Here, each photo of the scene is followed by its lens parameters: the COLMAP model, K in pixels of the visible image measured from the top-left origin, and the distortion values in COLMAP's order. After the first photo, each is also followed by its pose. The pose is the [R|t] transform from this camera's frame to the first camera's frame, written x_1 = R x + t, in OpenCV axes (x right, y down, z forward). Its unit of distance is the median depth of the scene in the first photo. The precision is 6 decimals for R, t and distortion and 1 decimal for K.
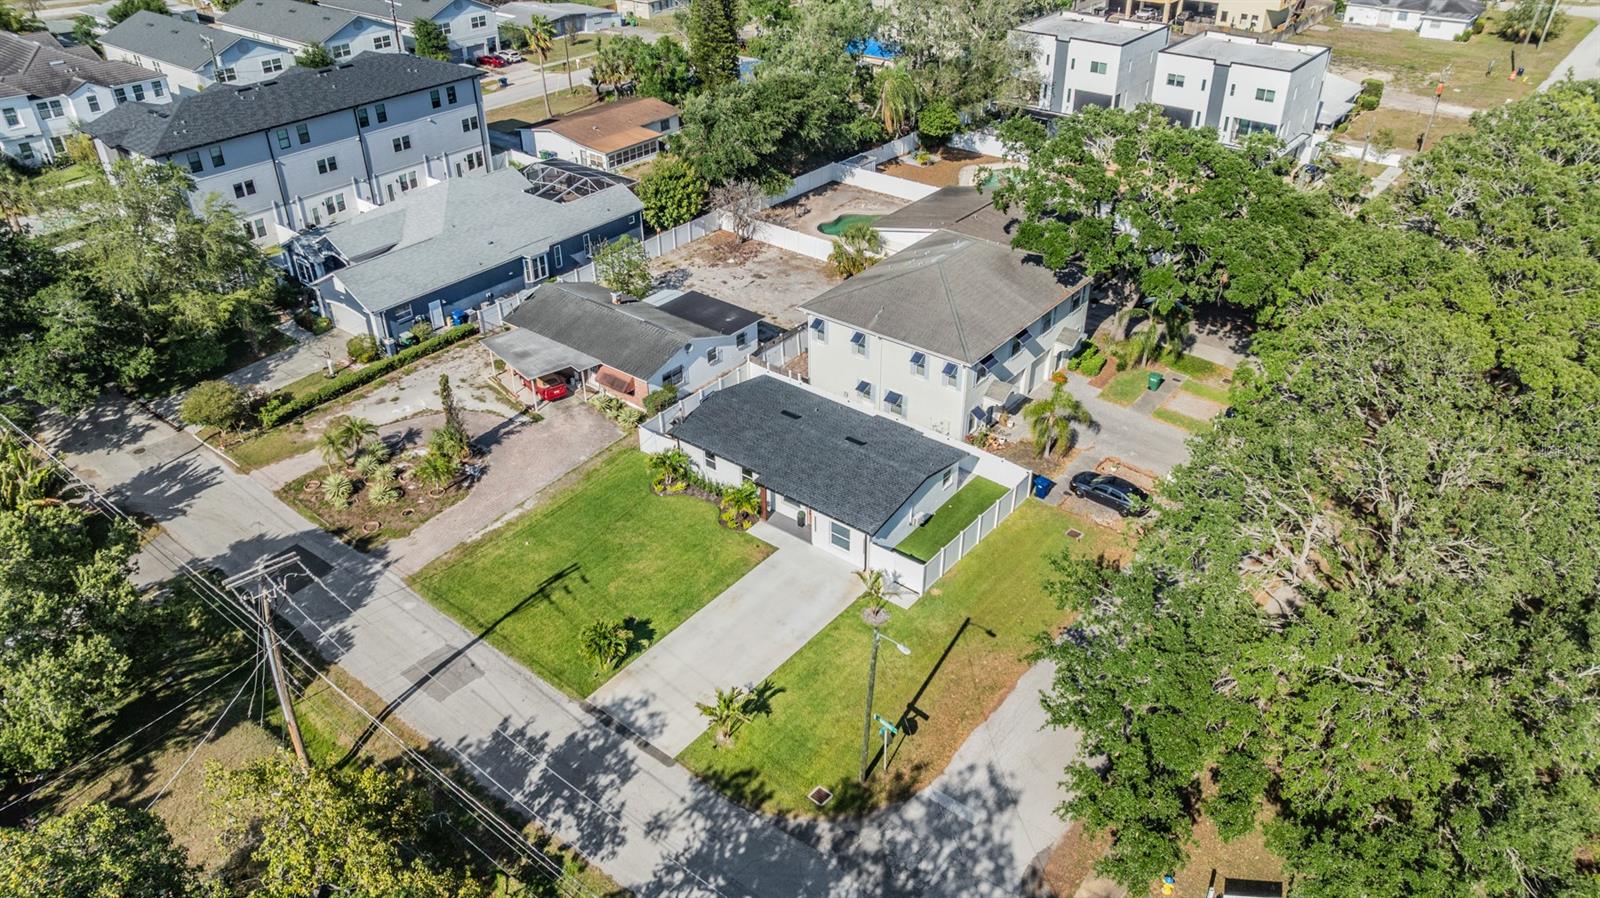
lens RADIAL K [[1123.9, 0, 800.0], [0, 1123.9, 449.0], [0, 0, 1]] dist [-0.017944, 0.008195]
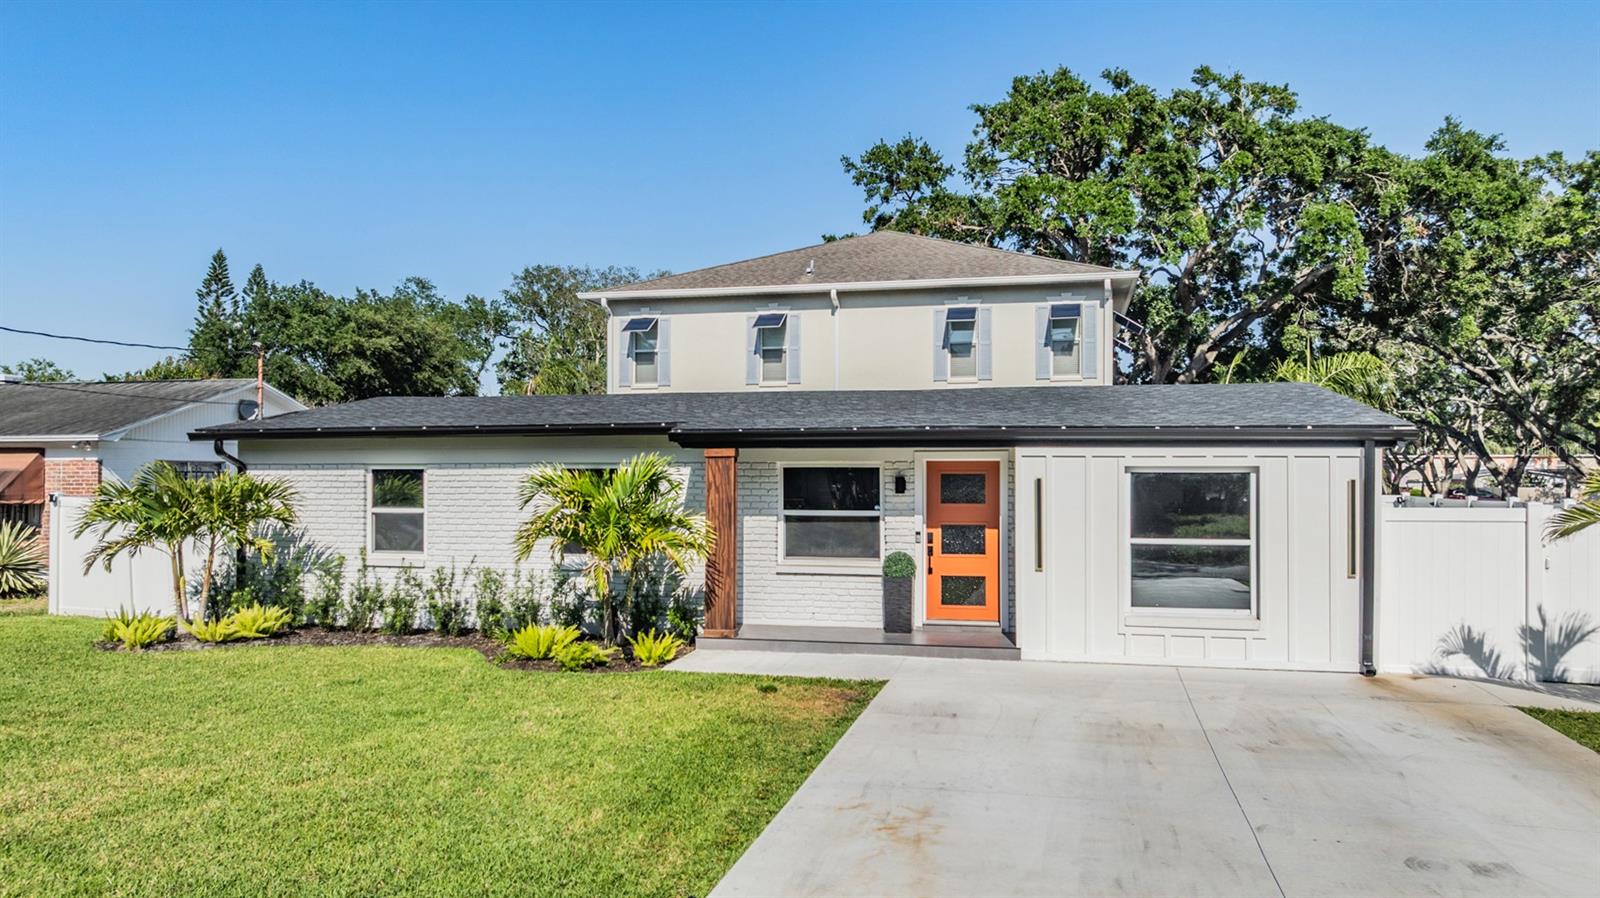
lens RADIAL K [[1123.9, 0, 800.0], [0, 1123.9, 449.0], [0, 0, 1]] dist [-0.017944, 0.008195]
pose [[0.906200, 0.020117, 0.422371, -0.085570], [0.219026, 0.832096, -0.509553, 0.114356], [-0.361704, 0.554267, 0.749638, 0.651998]]
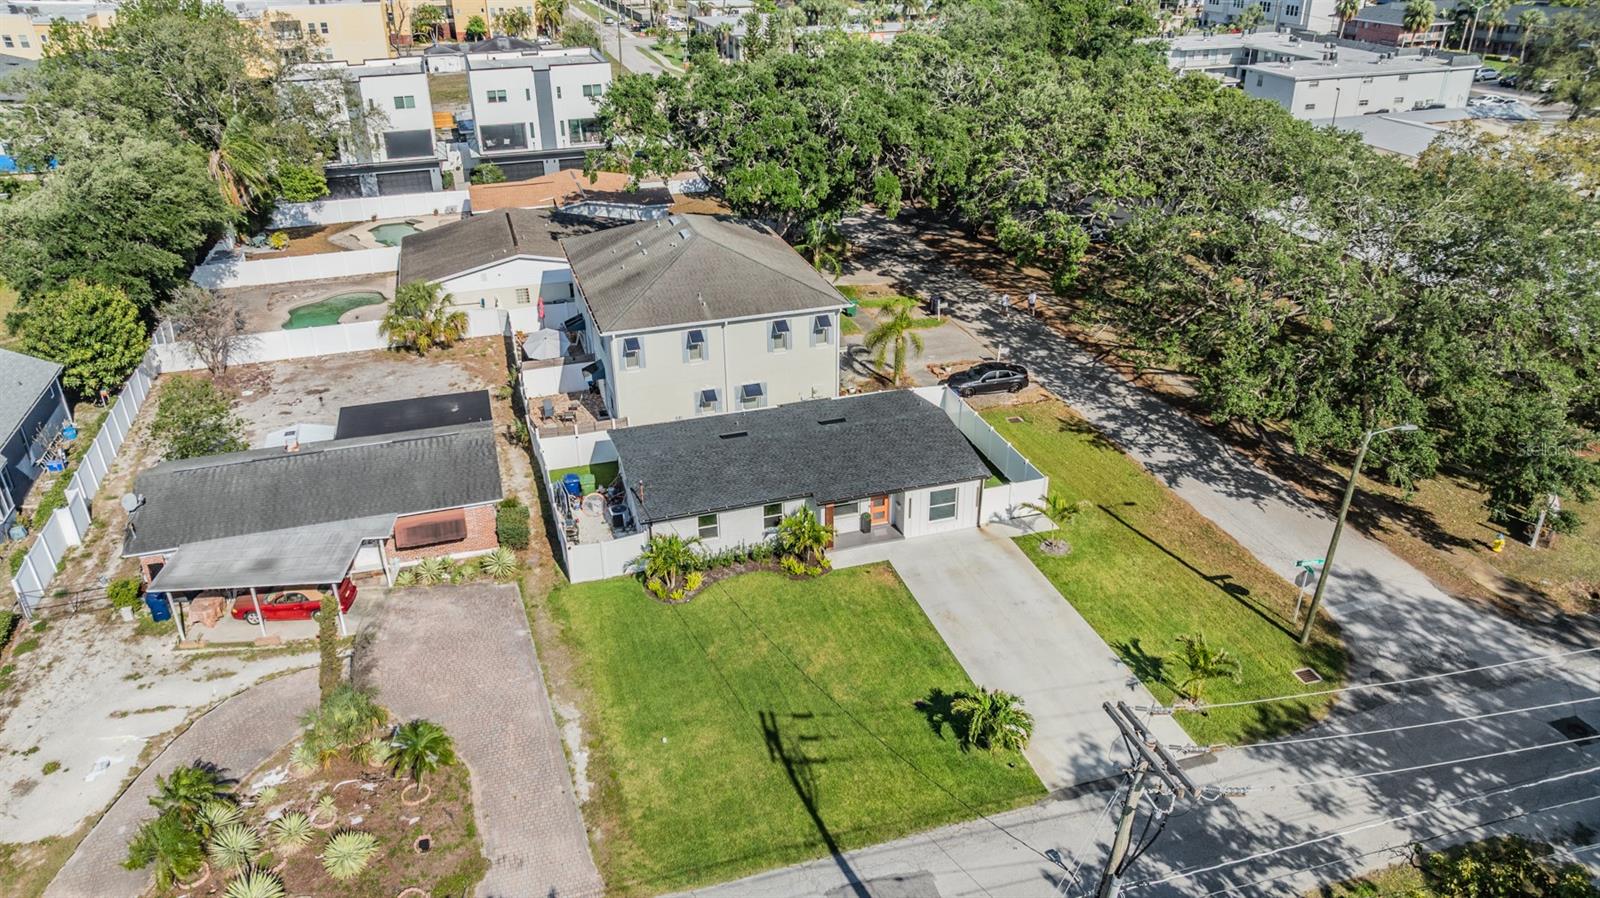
lens RADIAL K [[1123.9, 0, 800.0], [0, 1123.9, 449.0], [0, 0, 1]] dist [-0.017944, 0.008195]
pose [[0.562095, -0.370951, 0.739218, -0.466288], [0.448169, 0.887794, 0.104725, -0.069516], [-0.695121, 0.272429, 0.665274, 0.386450]]
